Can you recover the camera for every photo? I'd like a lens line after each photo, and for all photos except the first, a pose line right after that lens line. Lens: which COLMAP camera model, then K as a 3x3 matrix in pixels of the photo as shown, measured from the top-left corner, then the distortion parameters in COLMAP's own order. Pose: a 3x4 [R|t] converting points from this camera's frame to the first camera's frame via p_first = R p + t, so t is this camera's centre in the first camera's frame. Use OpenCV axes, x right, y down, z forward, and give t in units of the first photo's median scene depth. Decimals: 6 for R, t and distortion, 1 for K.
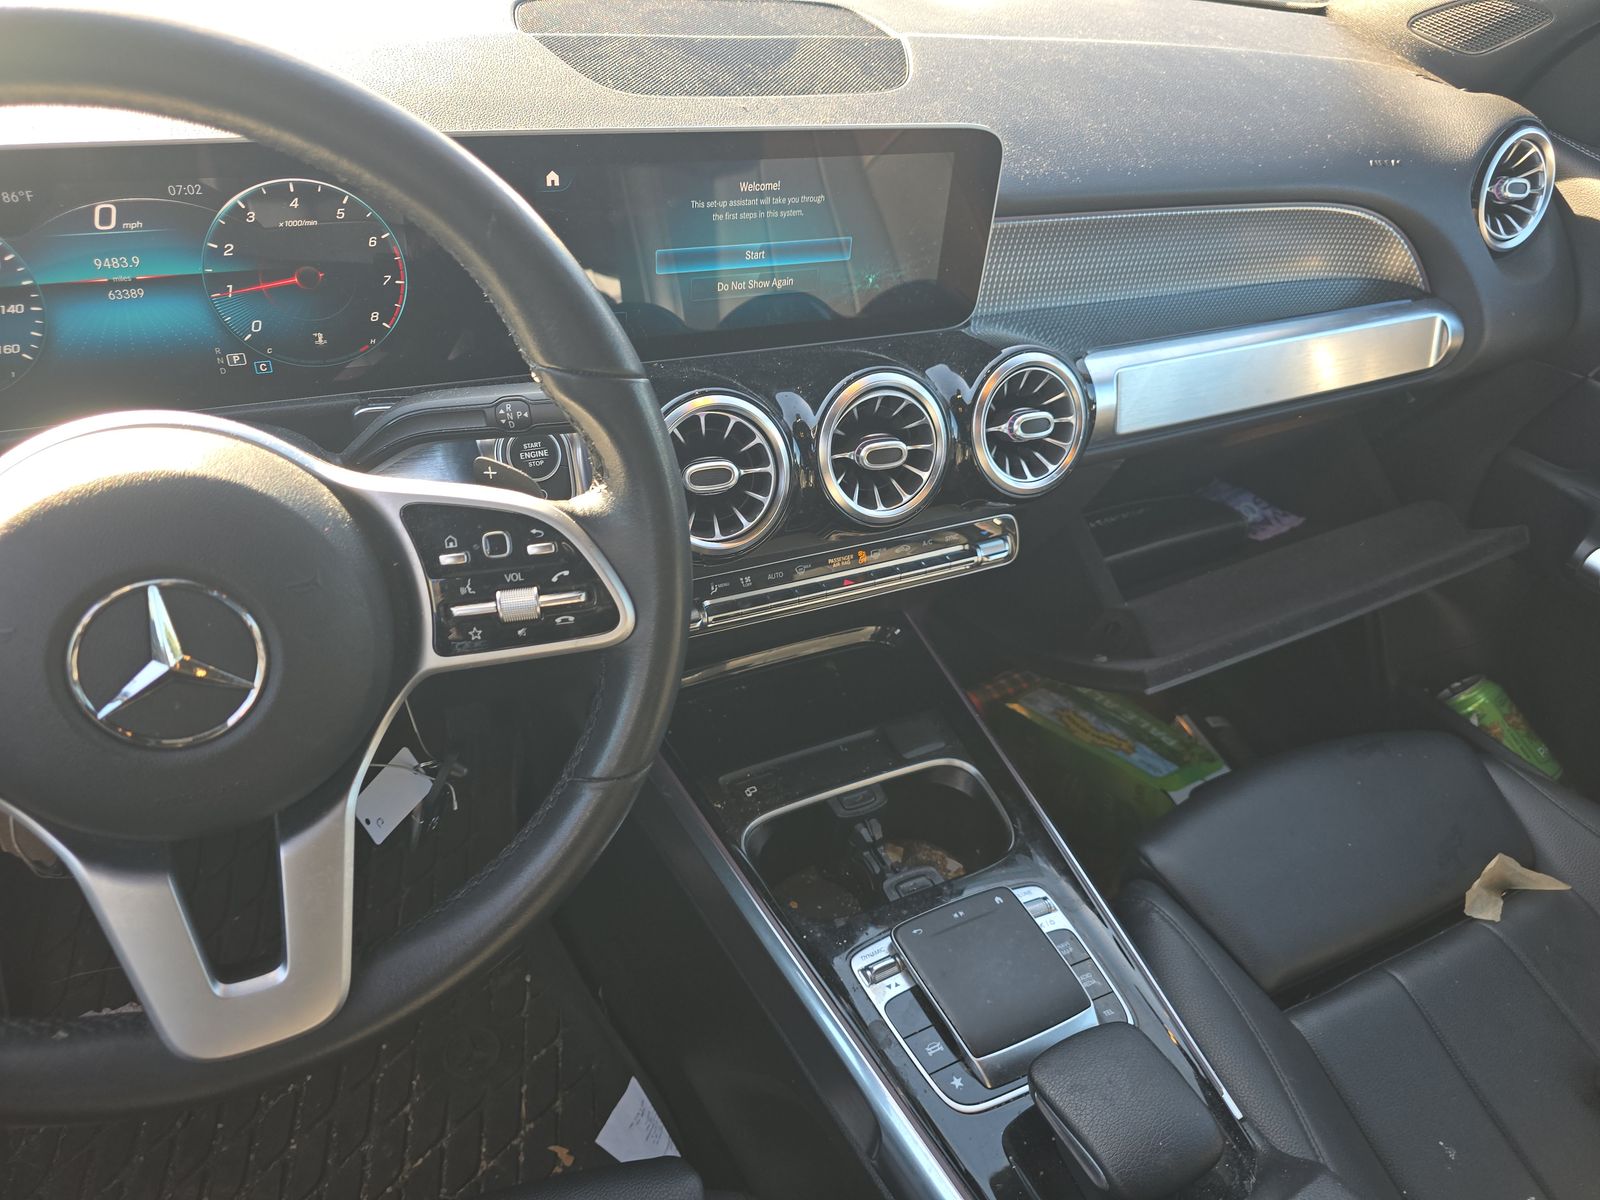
lens RADIAL K [[1091.6, 0, 800.9], [0, 1091.6, 638.7], [0, 0, 1]] dist [0.063418, -0.092381]
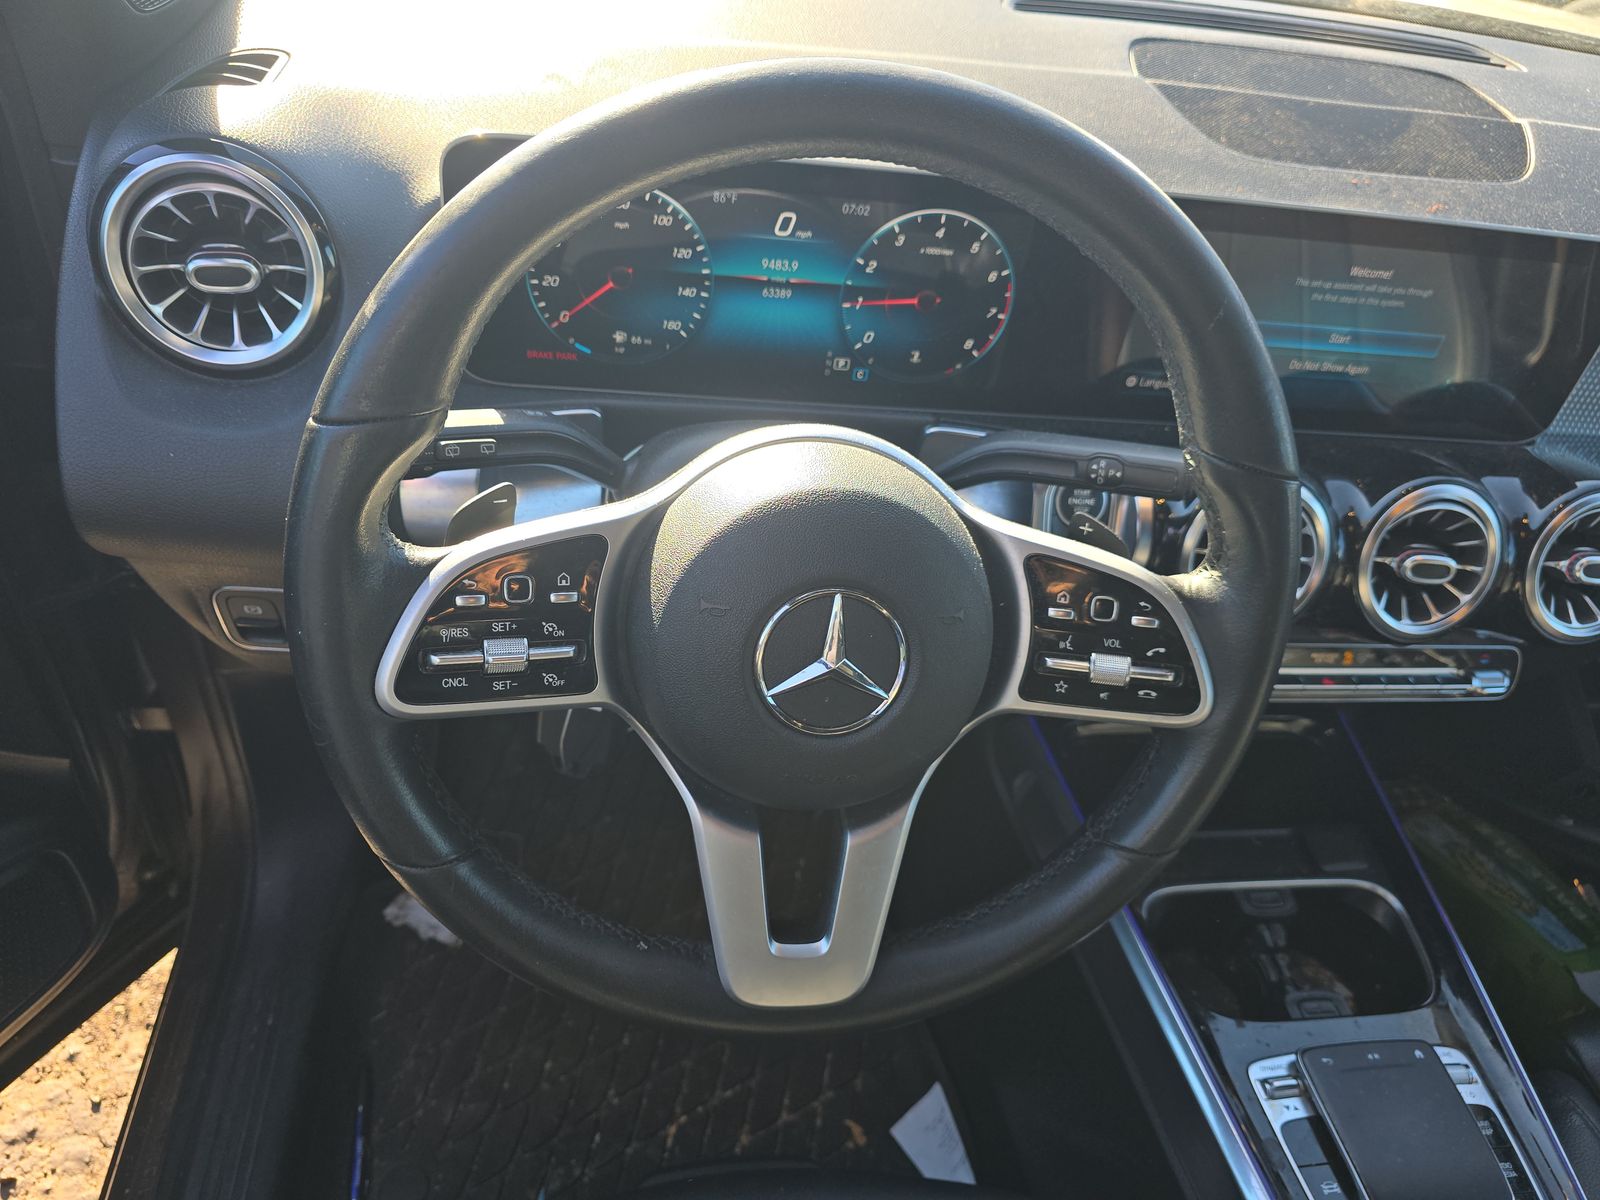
lens RADIAL K [[1114.3, 0, 796.2], [0, 1114.3, 644.1], [0, 0, 1]] dist [0.001059, -0.012994]
pose [[0.942767, 0.238697, -0.232840, -0.197722], [-0.234439, 0.971032, 0.046219, -0.022538], [0.237128, 0.011013, 0.971416, -0.056442]]
